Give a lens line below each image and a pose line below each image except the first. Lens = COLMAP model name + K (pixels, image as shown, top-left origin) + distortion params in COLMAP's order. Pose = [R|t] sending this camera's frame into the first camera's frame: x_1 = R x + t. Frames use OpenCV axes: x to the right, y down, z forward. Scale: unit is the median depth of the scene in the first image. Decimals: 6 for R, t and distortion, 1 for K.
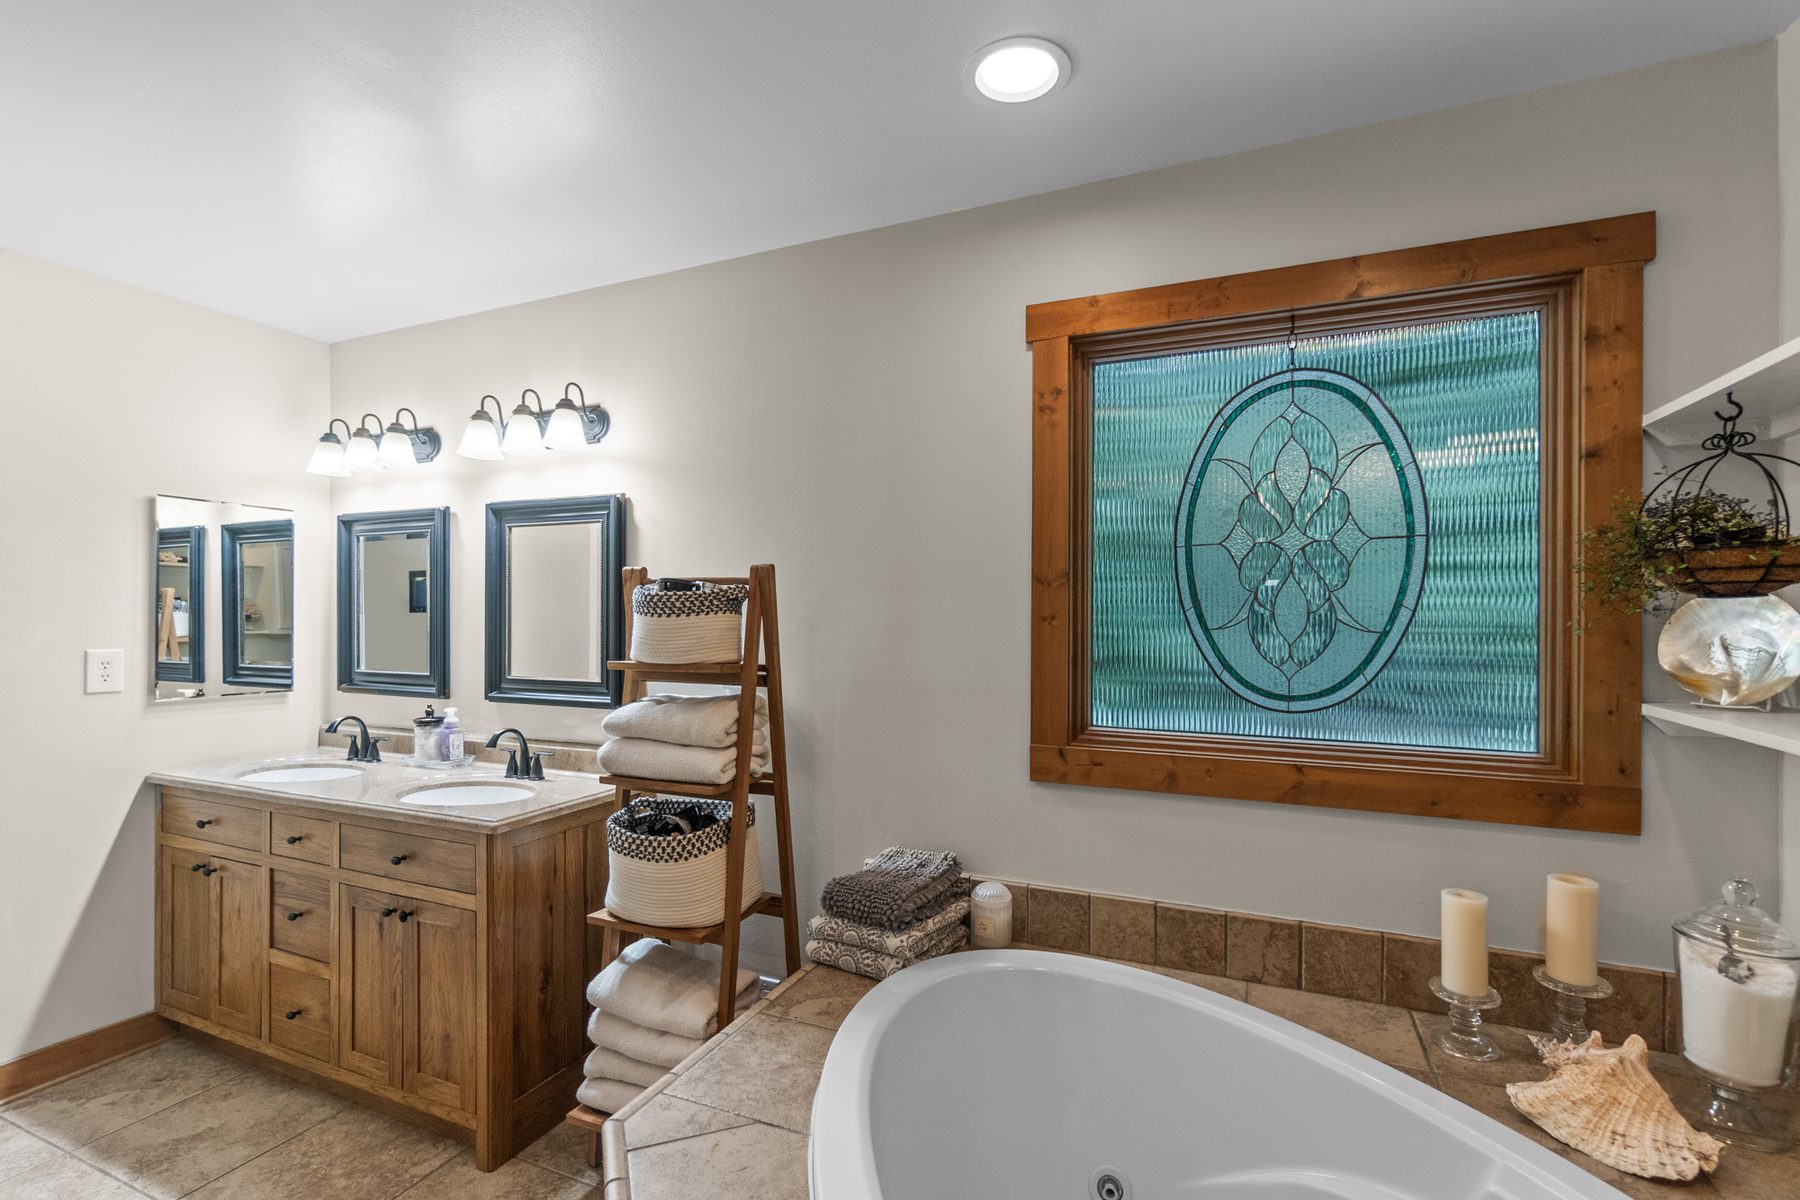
lens RADIAL K [[825.3, 0, 900.3], [0, 825.3, 619.2], [0, 0, 1]] dist [0.010208, 0.000255]
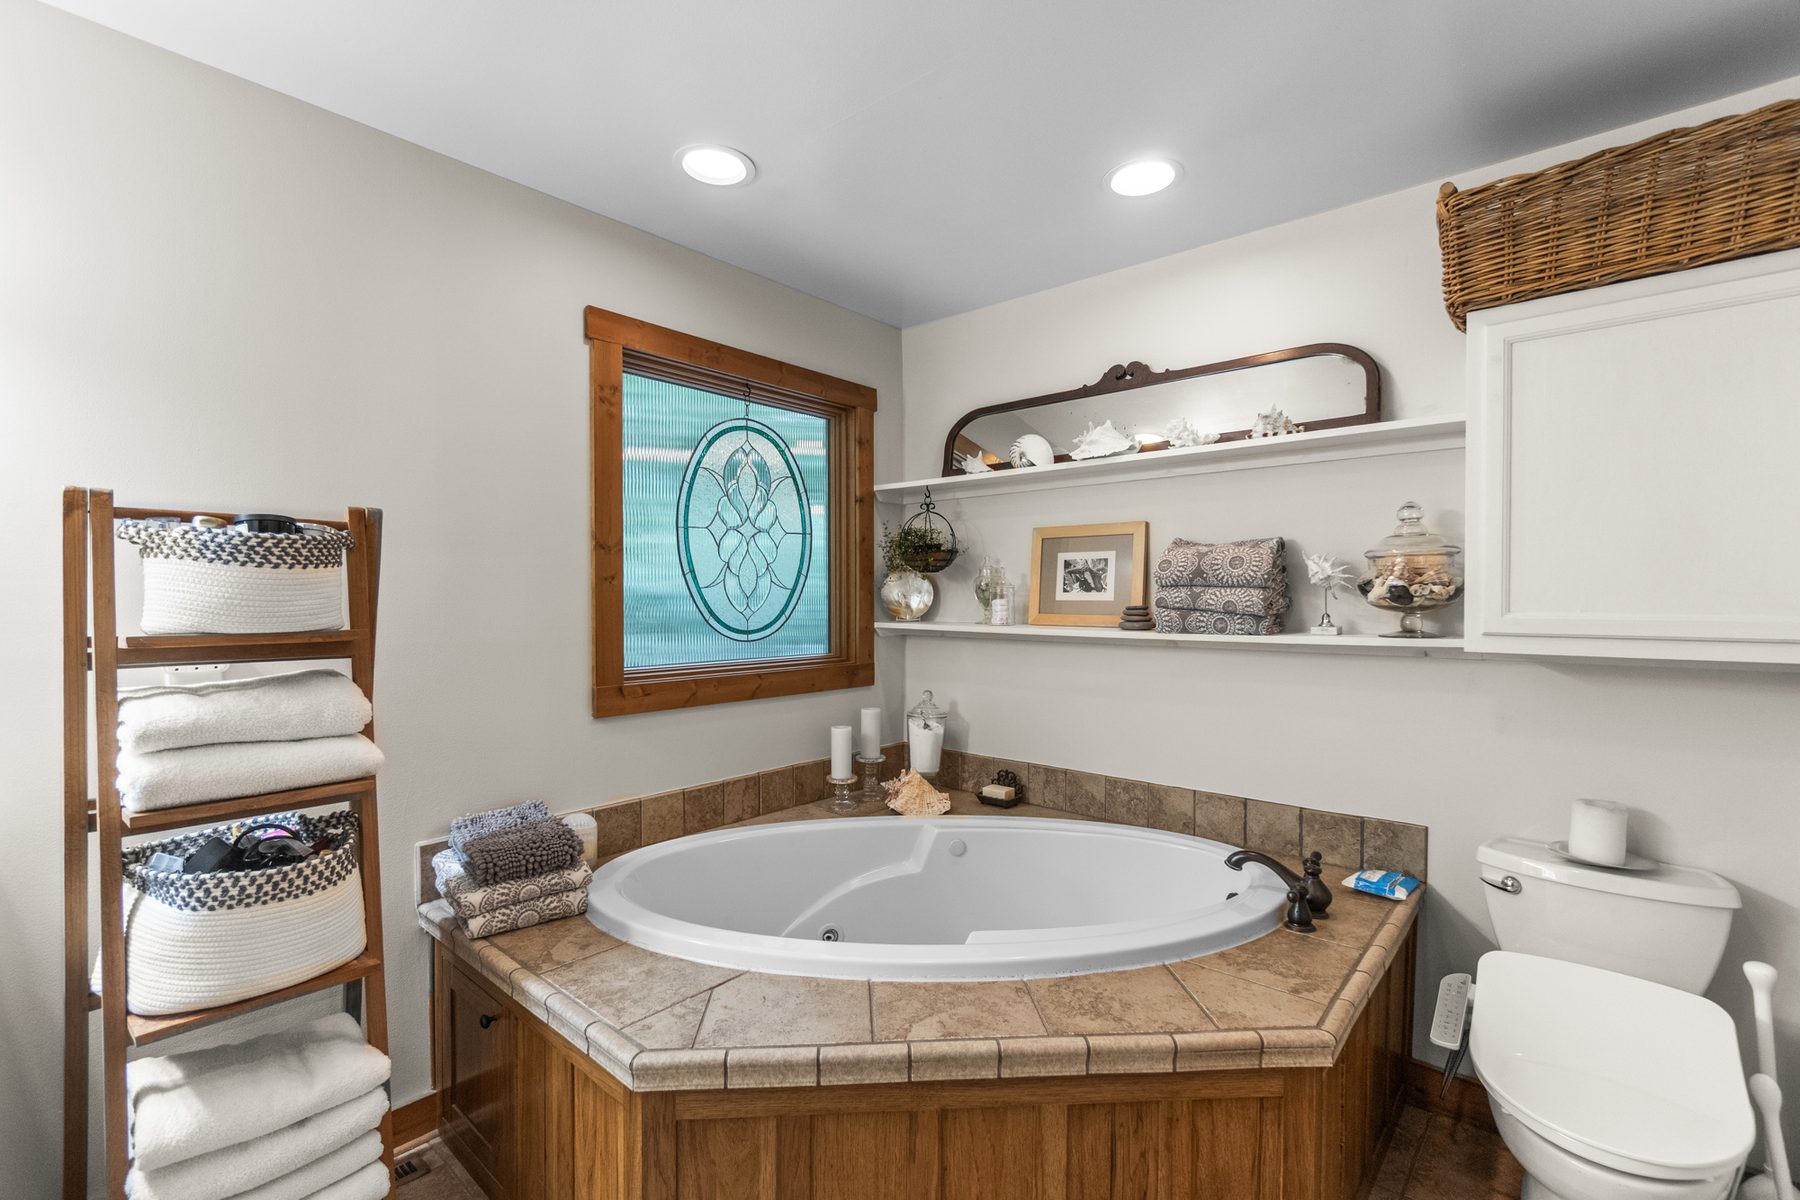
lens RADIAL K [[782.9, 0, 898.5], [0, 782.9, 609.1], [0, 0, 1]] dist [0.000442, -0.000221]
pose [[0.306224, -0.021296, 0.951721, -0.807765], [0.003796, 0.999769, 0.021150, 0.021788], [-0.951952, -0.002864, 0.306234, 0.276105]]
